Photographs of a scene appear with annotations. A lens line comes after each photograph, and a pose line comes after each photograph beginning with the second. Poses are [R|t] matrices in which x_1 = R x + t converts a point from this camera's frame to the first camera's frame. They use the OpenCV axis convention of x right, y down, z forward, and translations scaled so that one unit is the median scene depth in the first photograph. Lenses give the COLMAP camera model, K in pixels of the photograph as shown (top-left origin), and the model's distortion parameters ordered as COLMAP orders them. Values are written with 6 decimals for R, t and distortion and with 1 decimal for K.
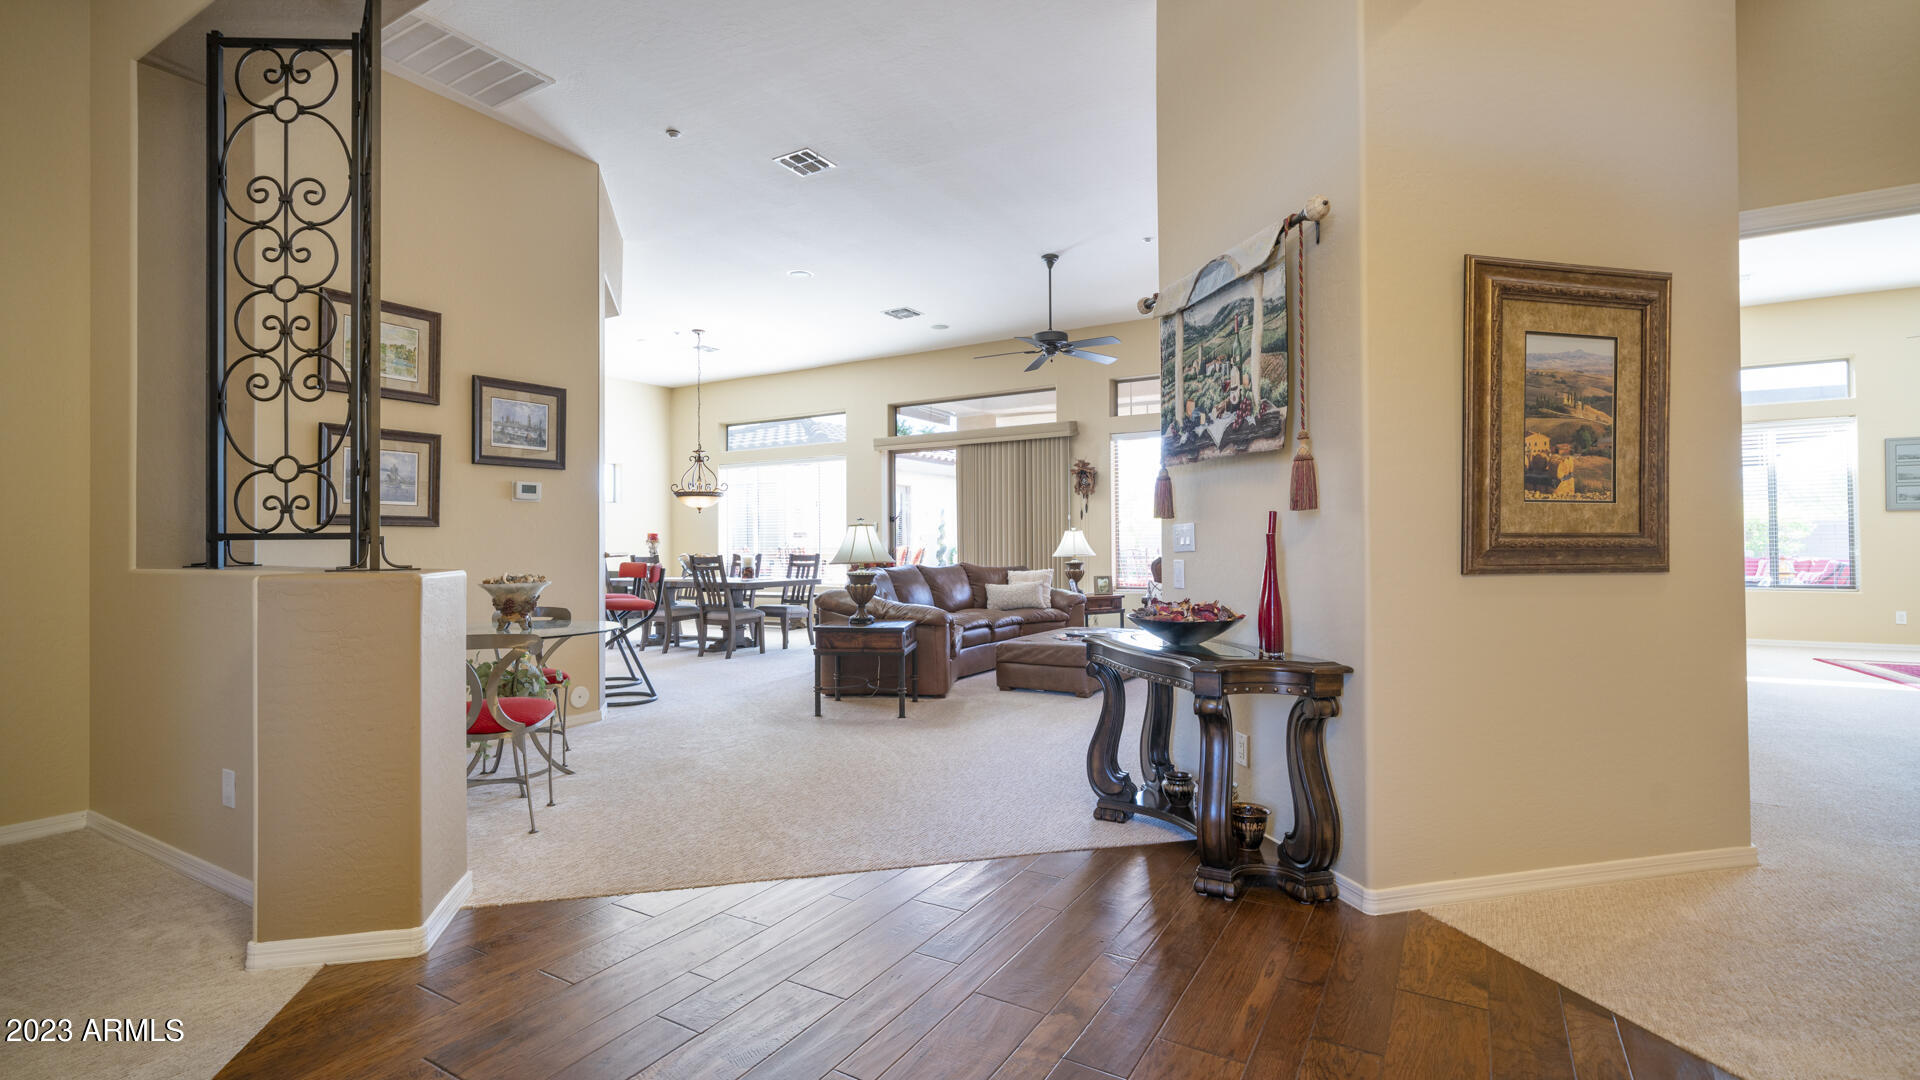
lens RADIAL K [[860.2, 0, 958.8], [0, 860.2, 541.5], [0, 0, 1]] dist [-0.000420, -0.000029]
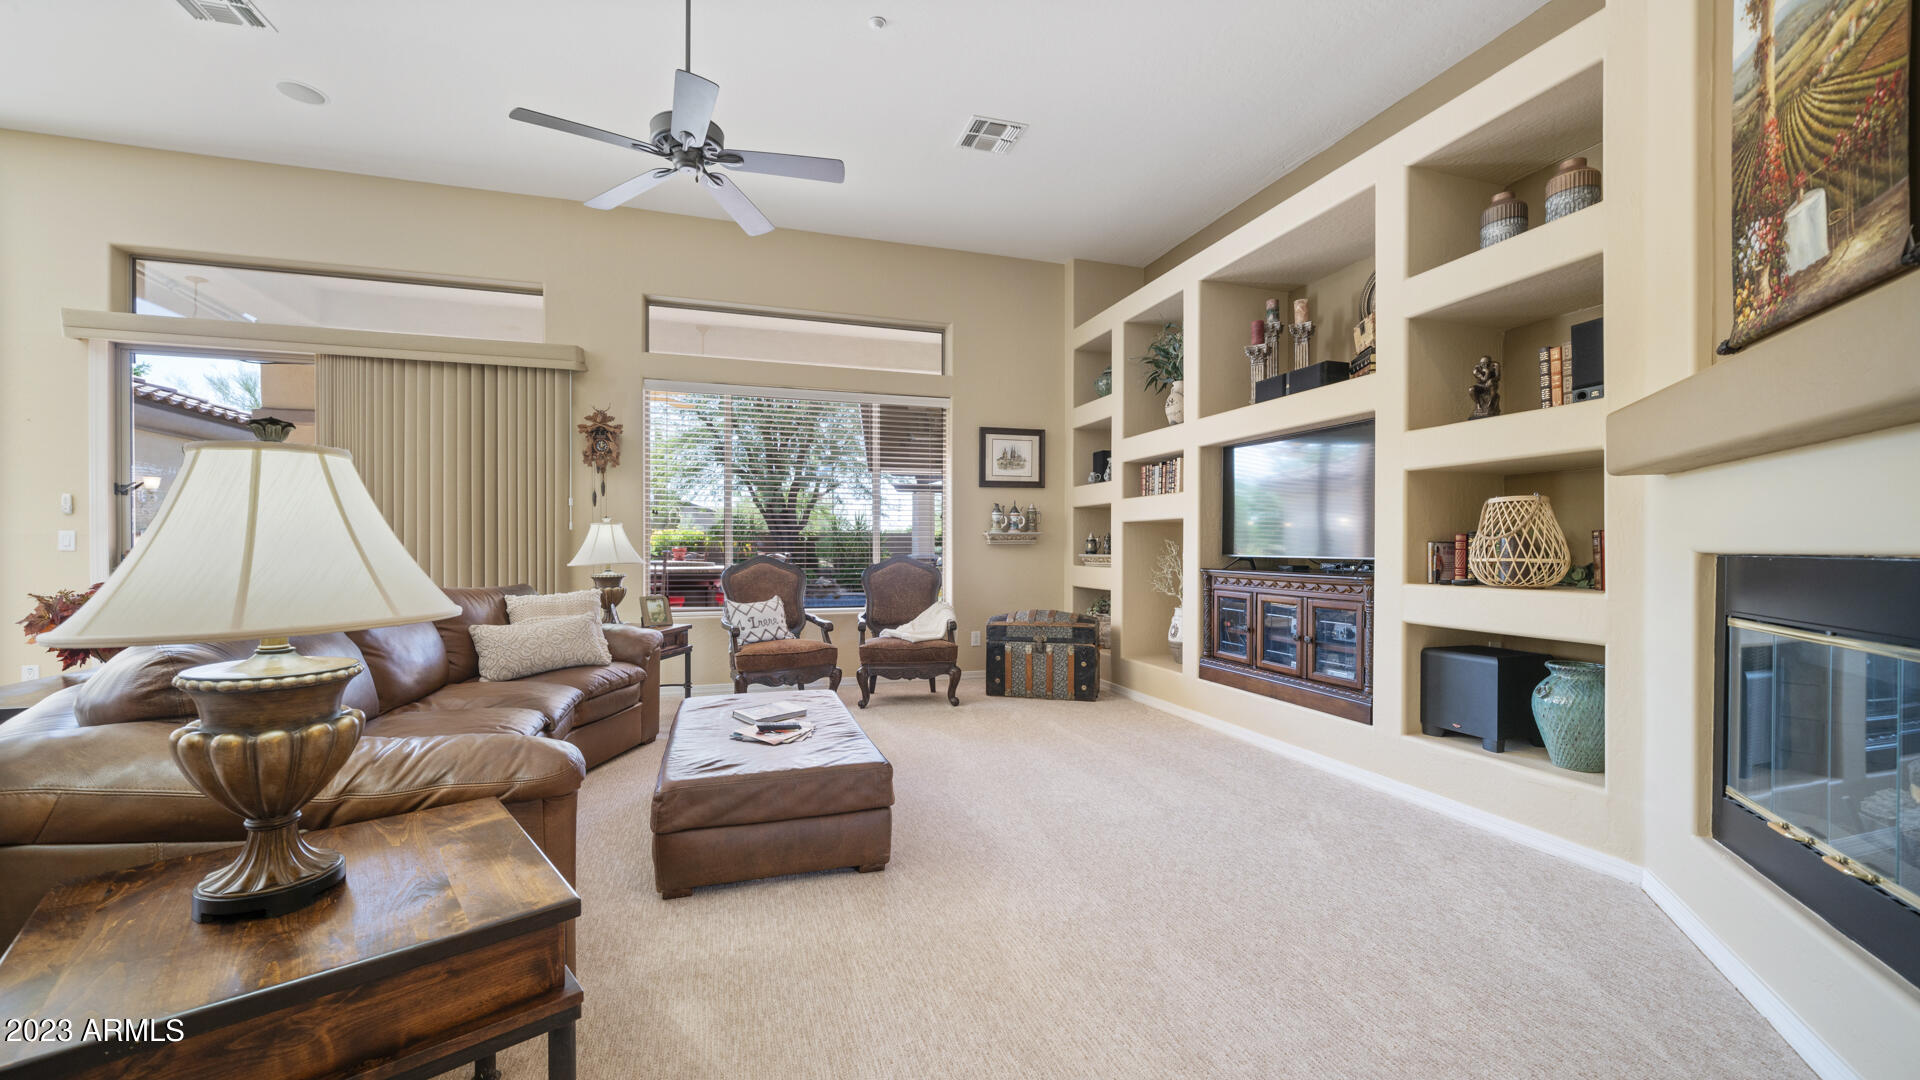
lens RADIAL K [[743.8, 0, 956.1], [0, 743.8, 547.8], [0, 0, 1]] dist [-0.000180, -0.000104]
pose [[0.671434, 0.004521, 0.741051, -0.081897], [-0.009021, 0.999957, 0.002073, 0.001261], [-0.741009, -0.008077, 0.671446, 0.439562]]
